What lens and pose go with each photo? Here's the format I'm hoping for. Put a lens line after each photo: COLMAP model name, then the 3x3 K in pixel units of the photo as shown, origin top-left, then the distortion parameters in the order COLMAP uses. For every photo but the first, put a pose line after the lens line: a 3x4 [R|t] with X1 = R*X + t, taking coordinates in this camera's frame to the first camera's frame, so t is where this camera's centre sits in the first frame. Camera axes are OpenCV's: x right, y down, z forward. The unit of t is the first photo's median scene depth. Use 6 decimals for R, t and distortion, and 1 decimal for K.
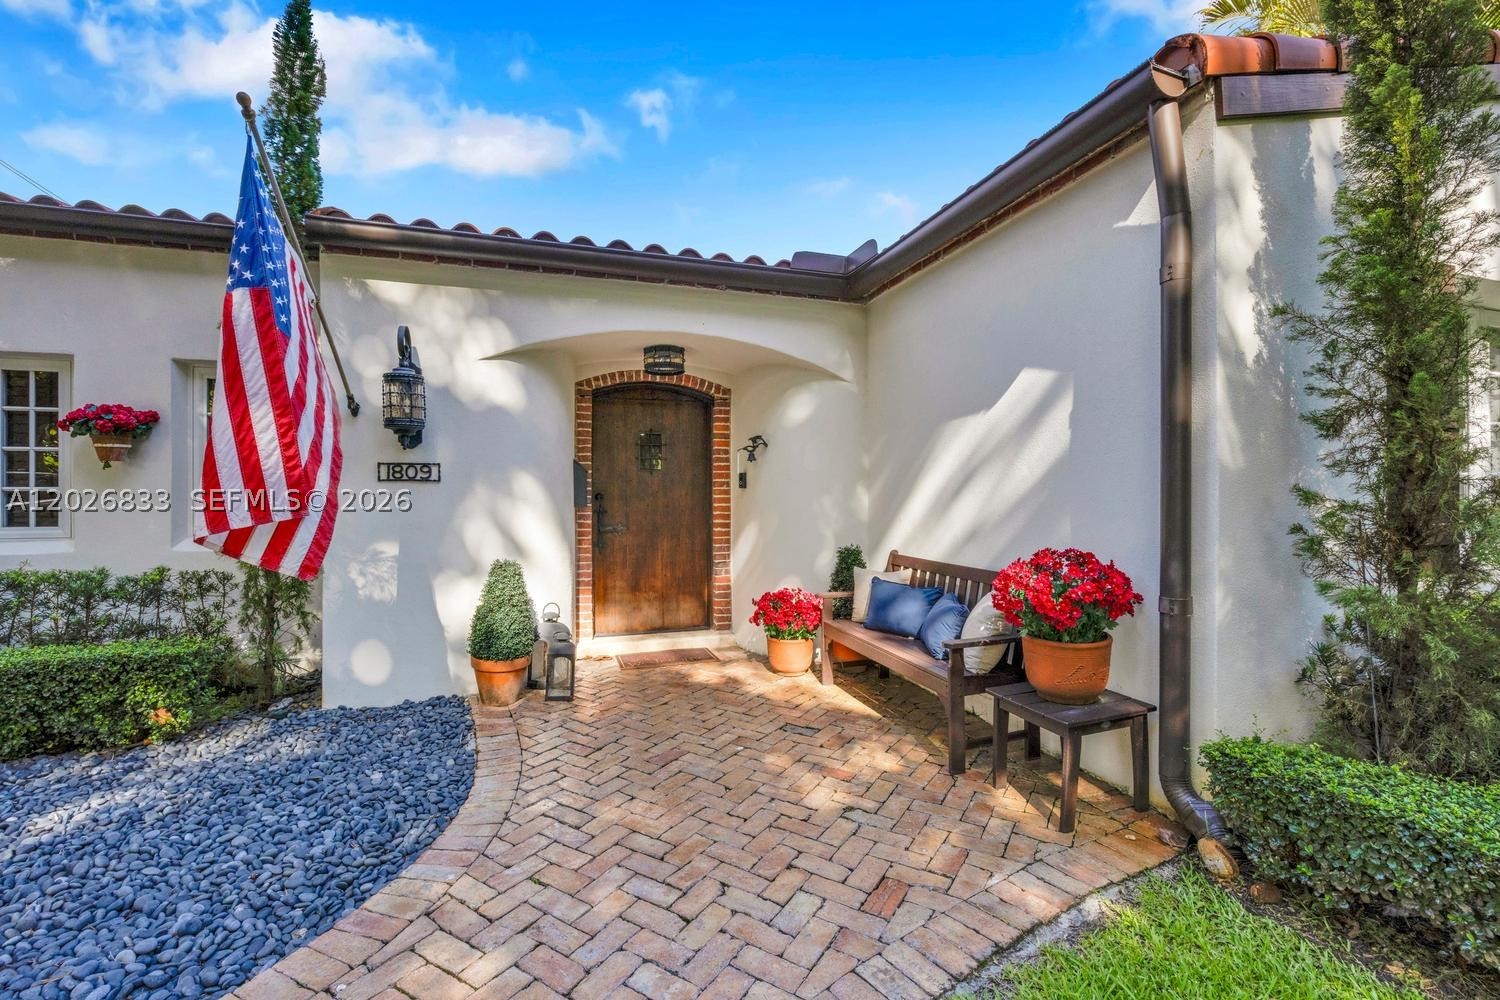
lens RADIAL K [[634.3, 0, 749.4], [0, 634.3, 486.5], [0, 0, 1]] dist [0.001895, 0.000218]
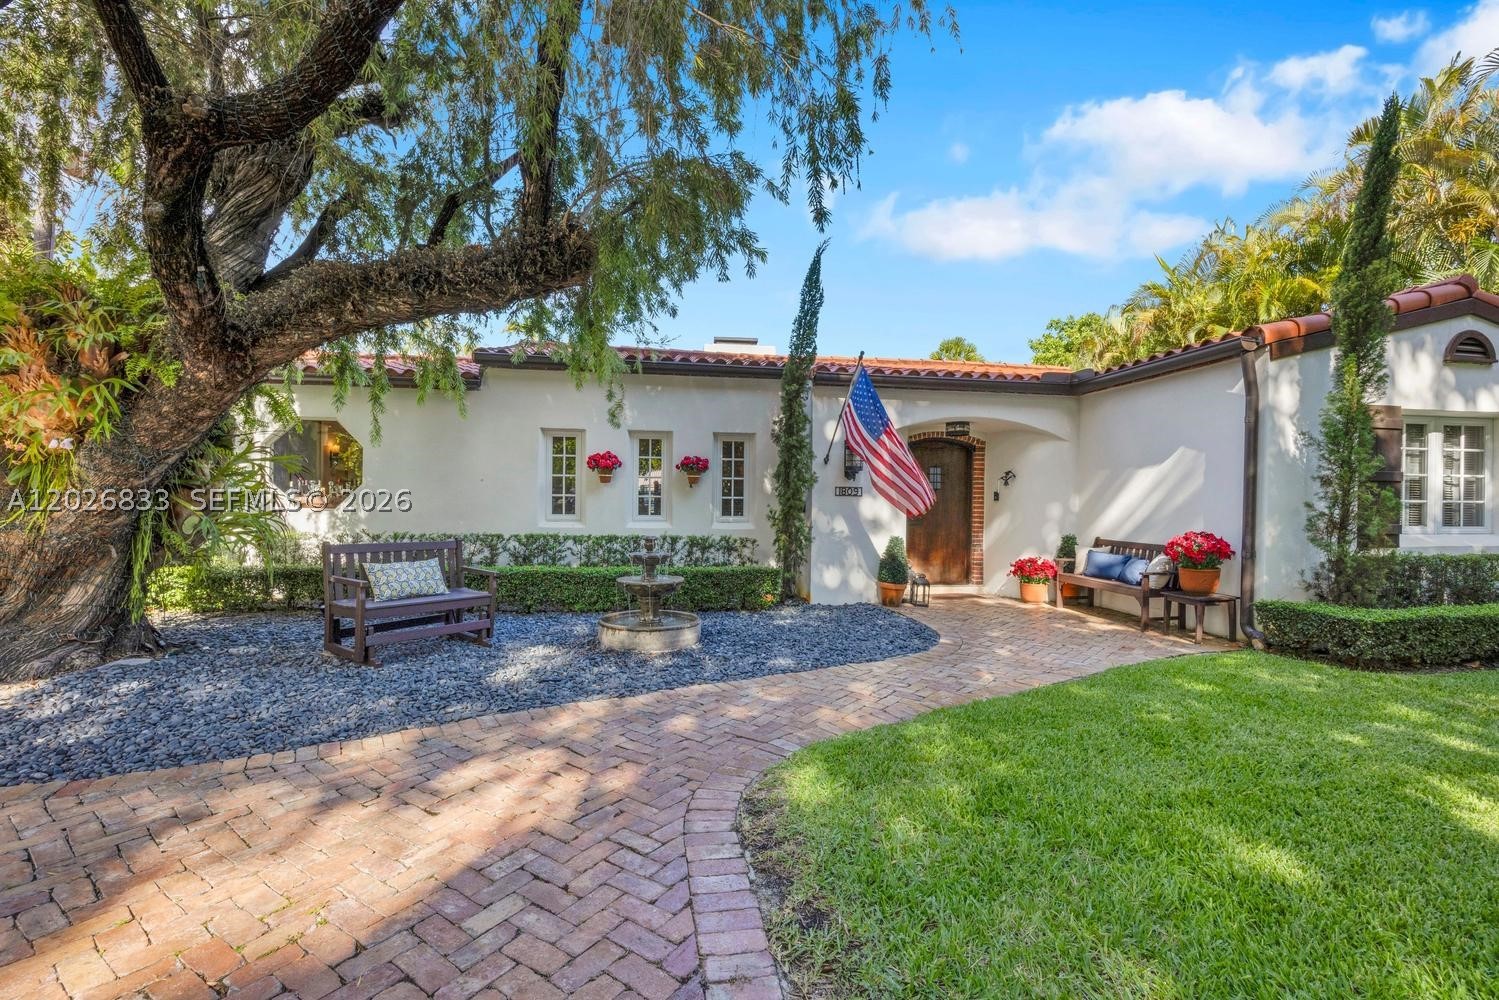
lens RADIAL K [[652.5, 0, 749.5], [0, 652.5, 500.0], [0, 0, 1]] dist [-0.001701, -0.000254]
pose [[0.989634, 0.017041, -0.142597, -0.520329], [-0.015608, 0.999816, 0.011158, -0.010796], [0.142761, -0.008816, 0.989718, -1.042751]]
